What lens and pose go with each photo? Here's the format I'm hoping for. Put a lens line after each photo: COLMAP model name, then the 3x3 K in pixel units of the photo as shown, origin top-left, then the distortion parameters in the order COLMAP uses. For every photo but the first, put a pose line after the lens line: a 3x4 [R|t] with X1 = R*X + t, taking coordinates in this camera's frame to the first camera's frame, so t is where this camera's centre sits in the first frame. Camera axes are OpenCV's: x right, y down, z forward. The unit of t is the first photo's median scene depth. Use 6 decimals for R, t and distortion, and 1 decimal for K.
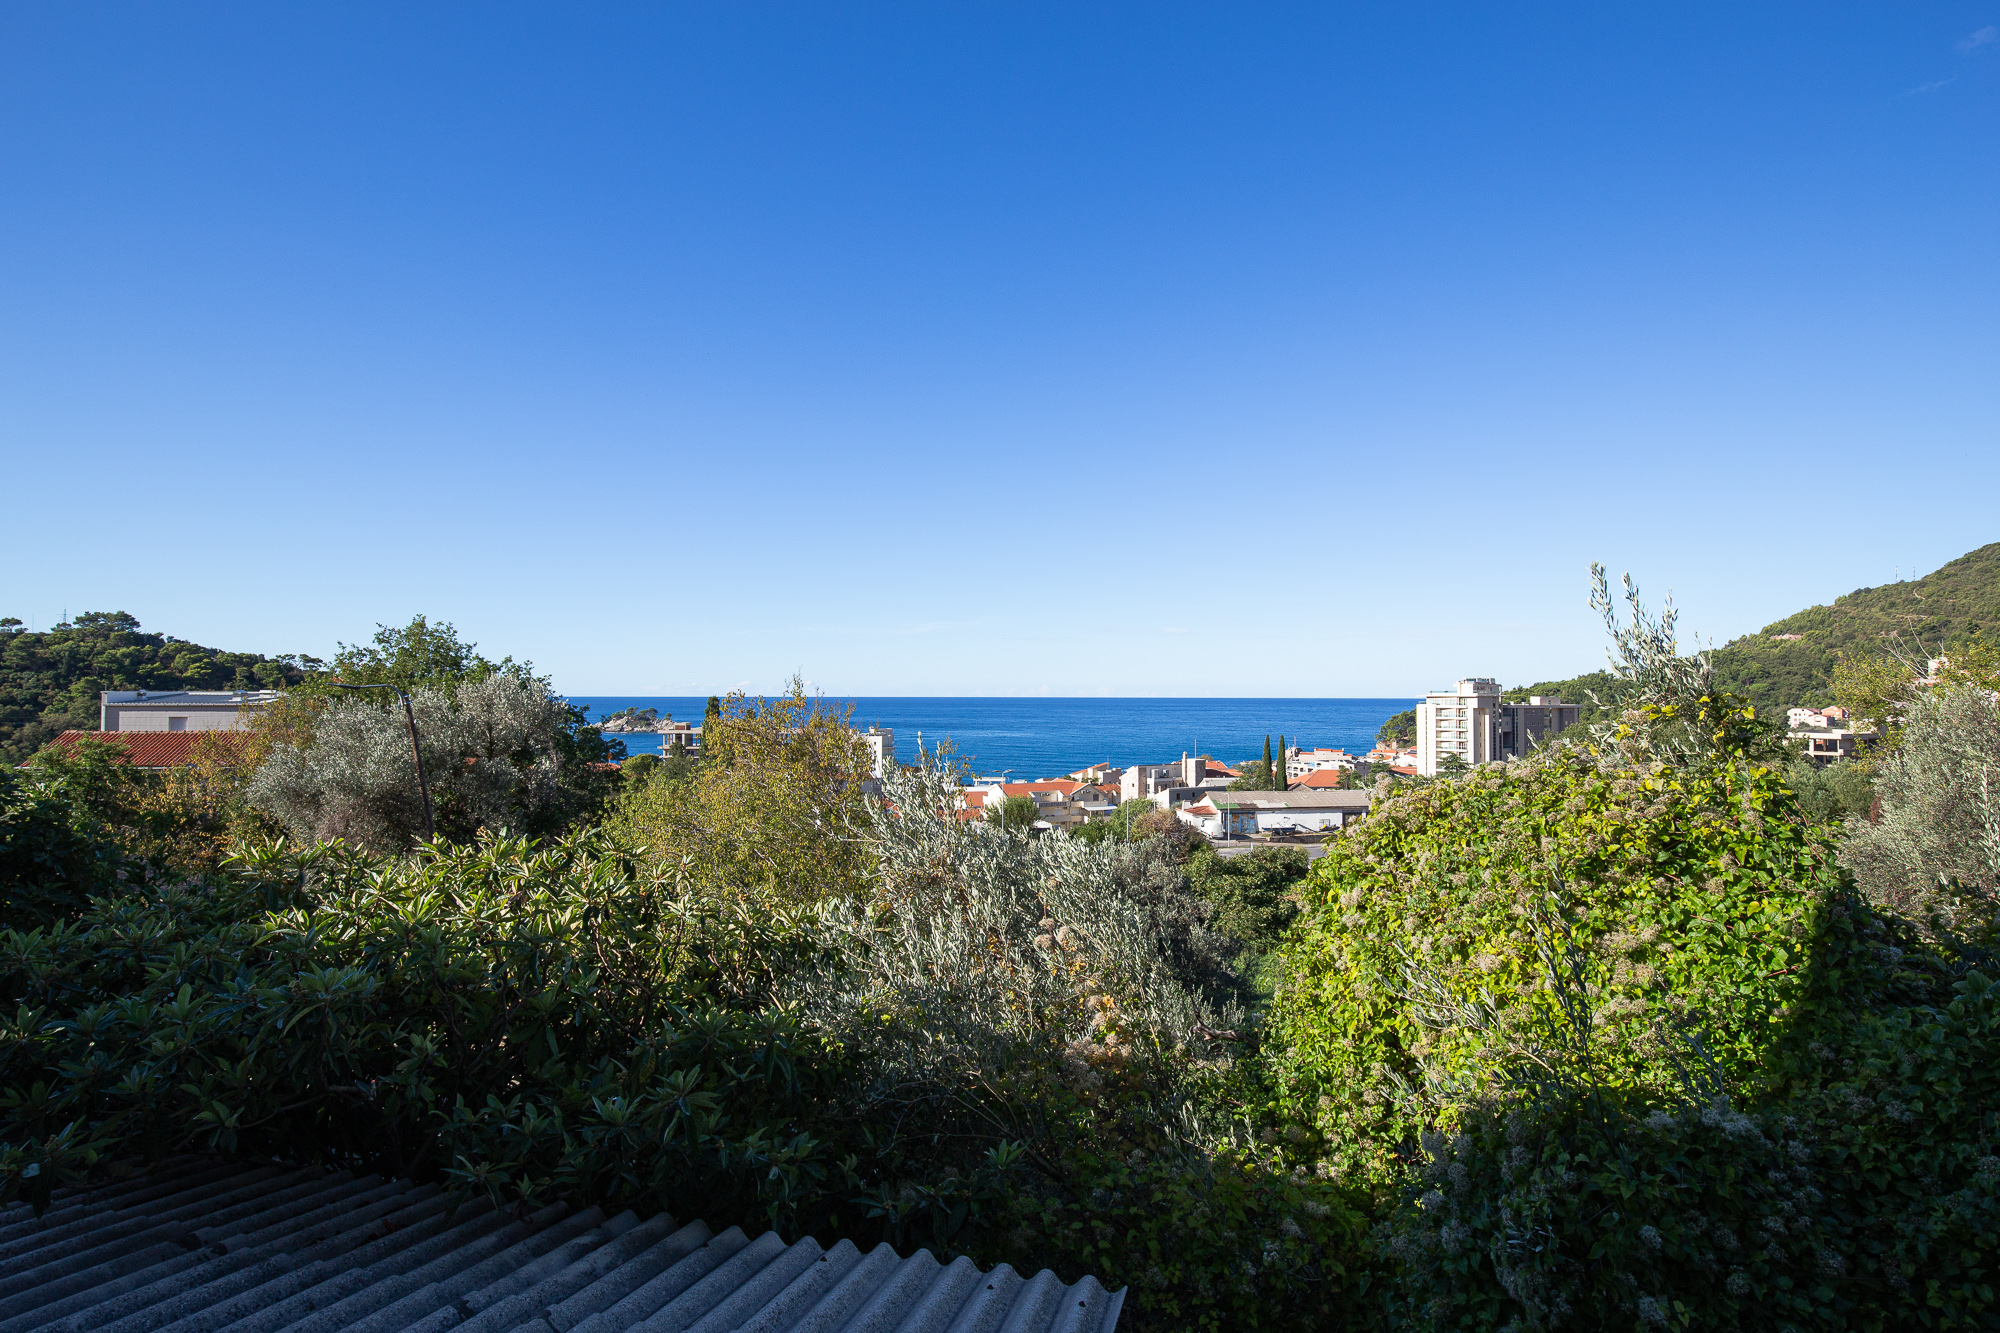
lens RADIAL K [[1014.6, 0, 1014.2], [0, 1014.6, 665.5], [0, 0, 1]] dist [-0.033558, 0.008643]
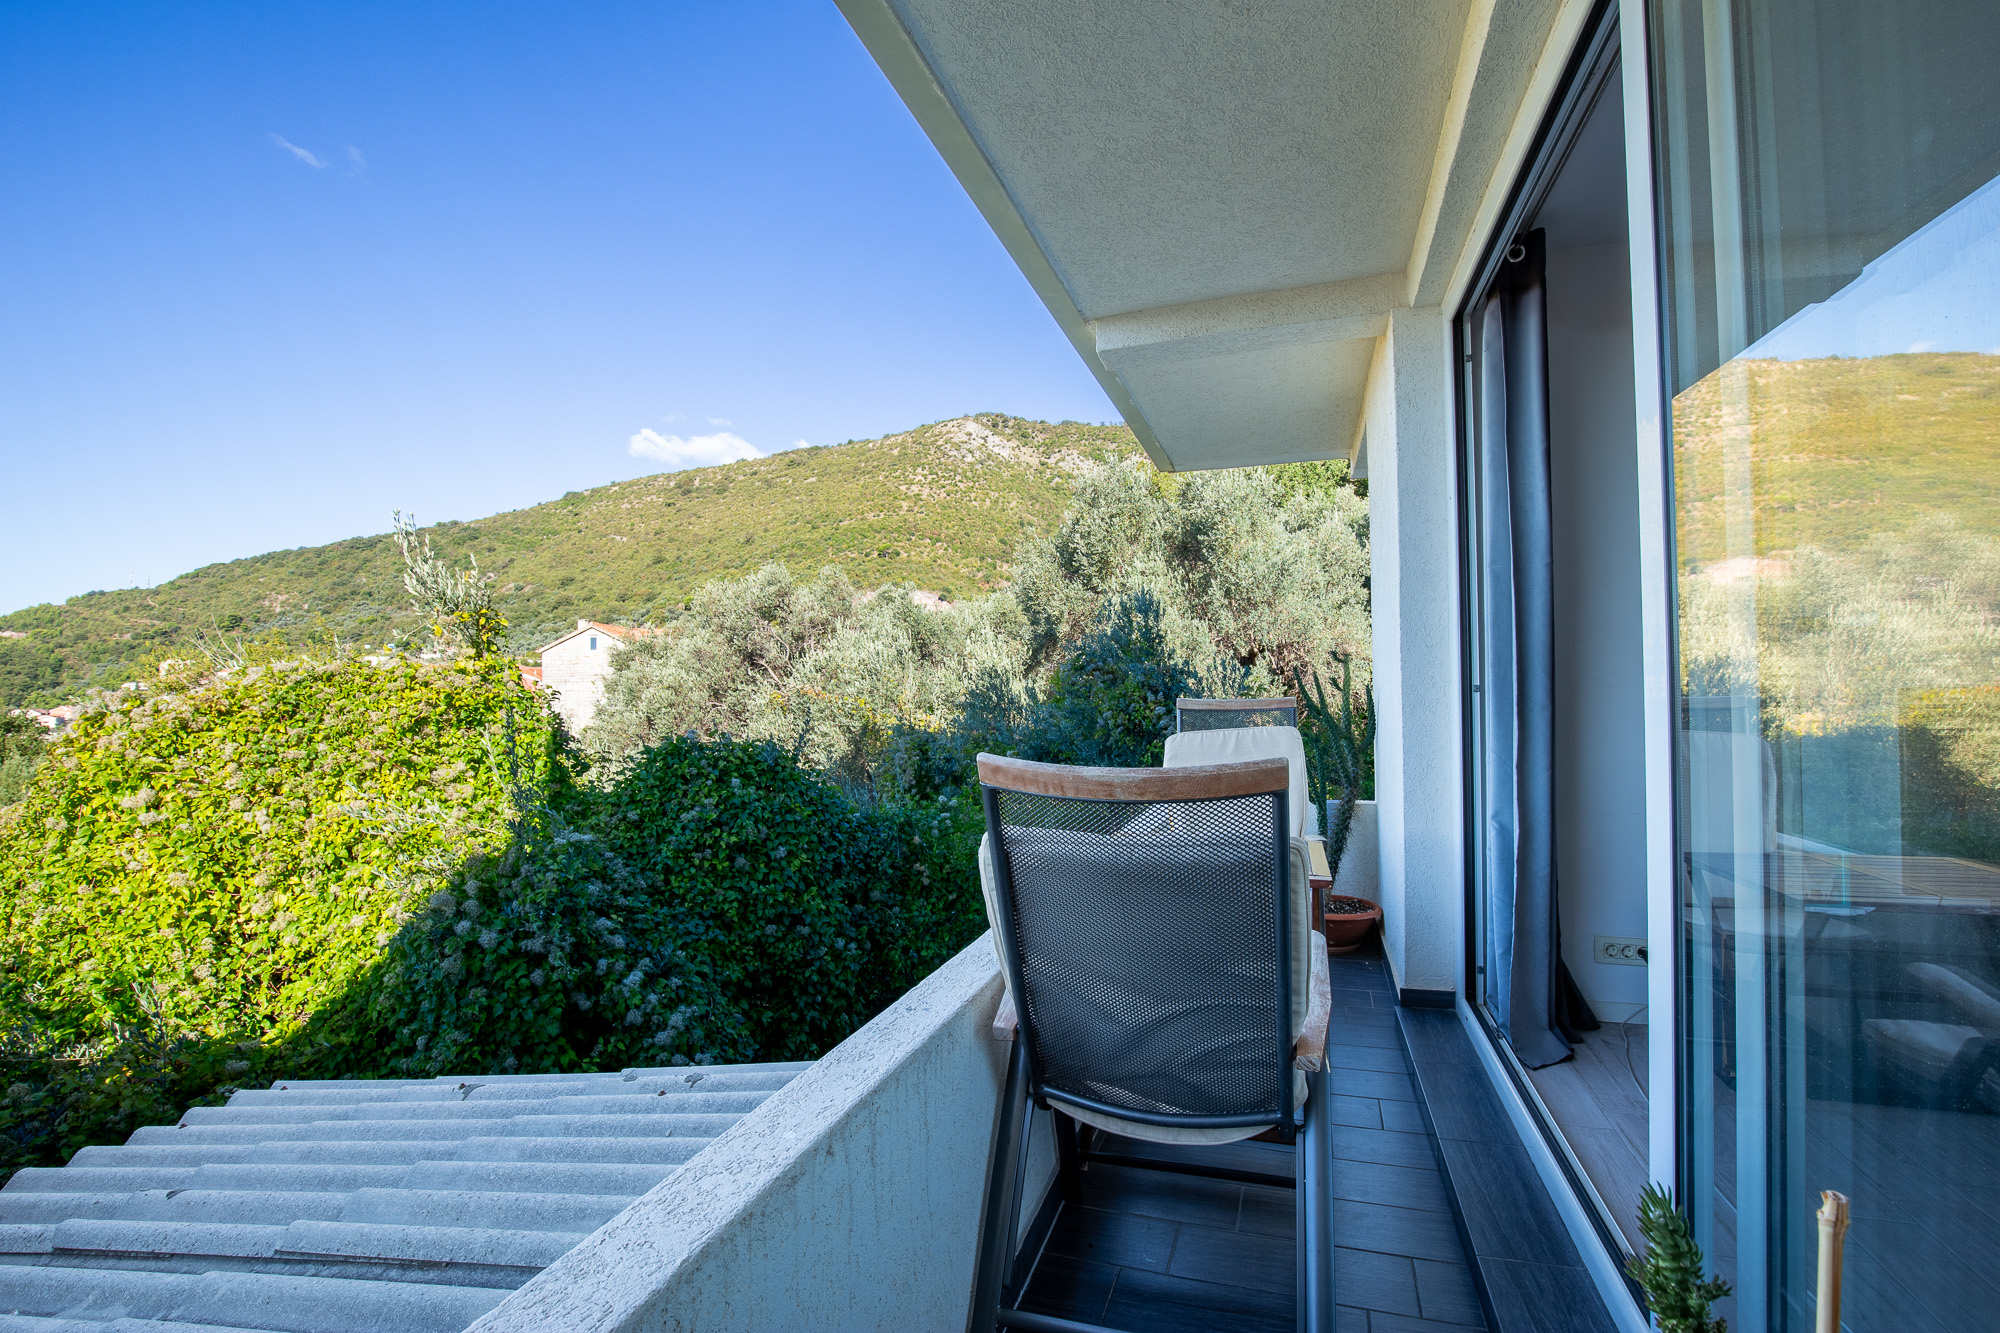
lens RADIAL K [[917.6, 0, 1013.7], [0, 917.6, 668.0], [0, 0, 1]] dist [-0.030976, 0.001133]
pose [[0.061180, 0.016101, 0.997997, -0.556285], [-0.016631, 0.999748, -0.015110, 0.108181], [-0.997988, -0.015673, 0.061432, 0.086169]]
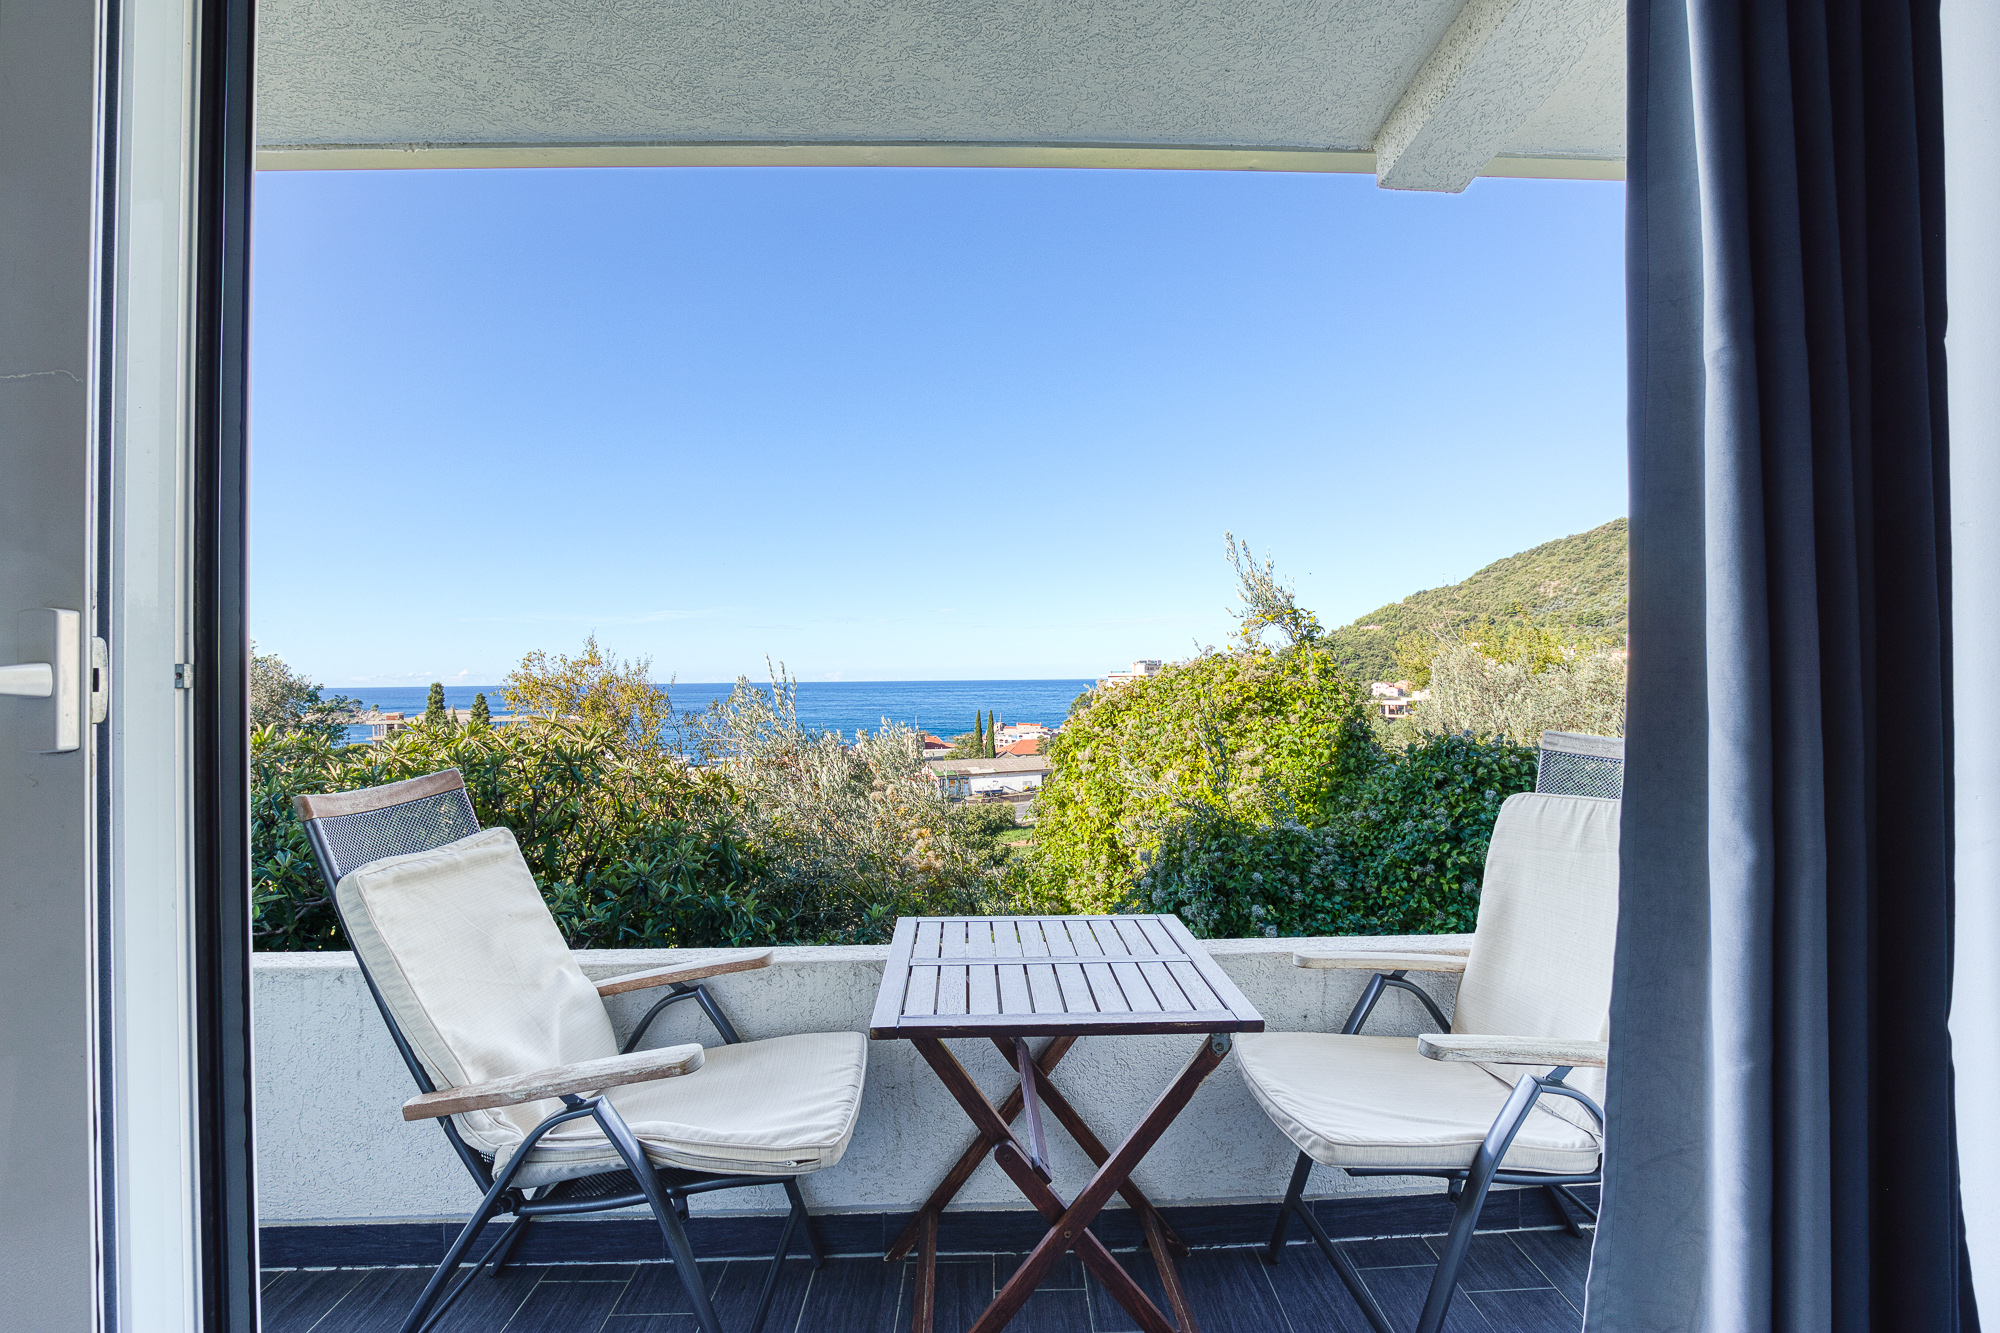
lens RADIAL K [[917.6, 0, 1013.7], [0, 917.6, 668.0], [0, 0, 1]] dist [-0.030976, 0.001133]
pose [[0.959389, -0.009661, 0.281921, -0.165361], [0.004758, 0.999825, 0.018073, 0.084748], [-0.282047, -0.015998, 0.959267, -0.302731]]
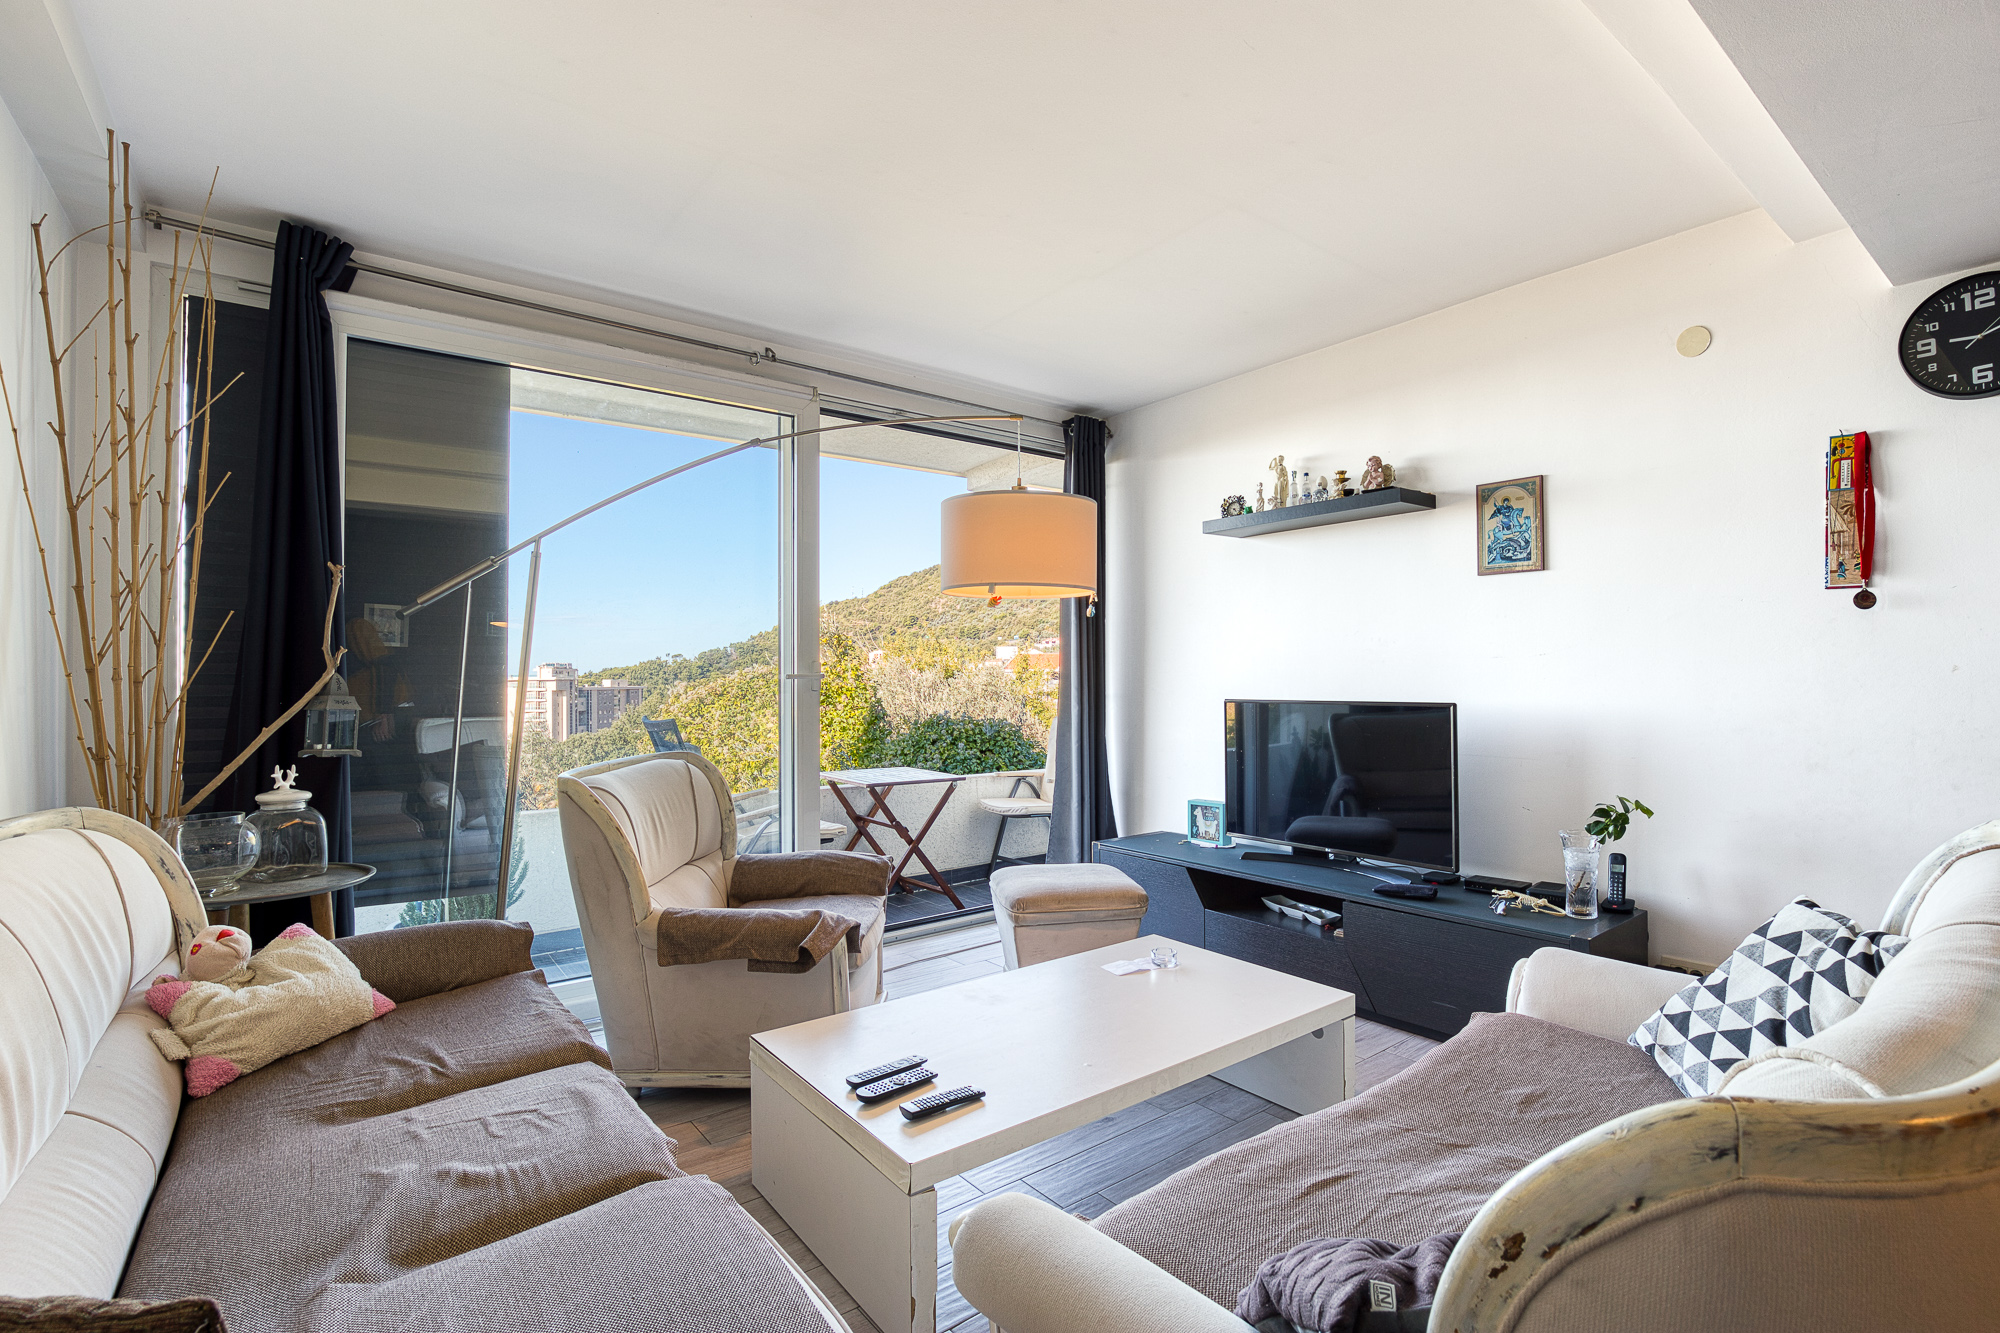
lens RADIAL K [[917.6, 0, 1013.7], [0, 917.6, 668.0], [0, 0, 1]] dist [-0.030976, 0.001133]
pose [[0.620699, -0.000226, 0.784049, -0.741563], [-0.012890, 0.999862, 0.010493, 0.071821], [-0.783943, -0.016619, 0.620611, -0.696896]]
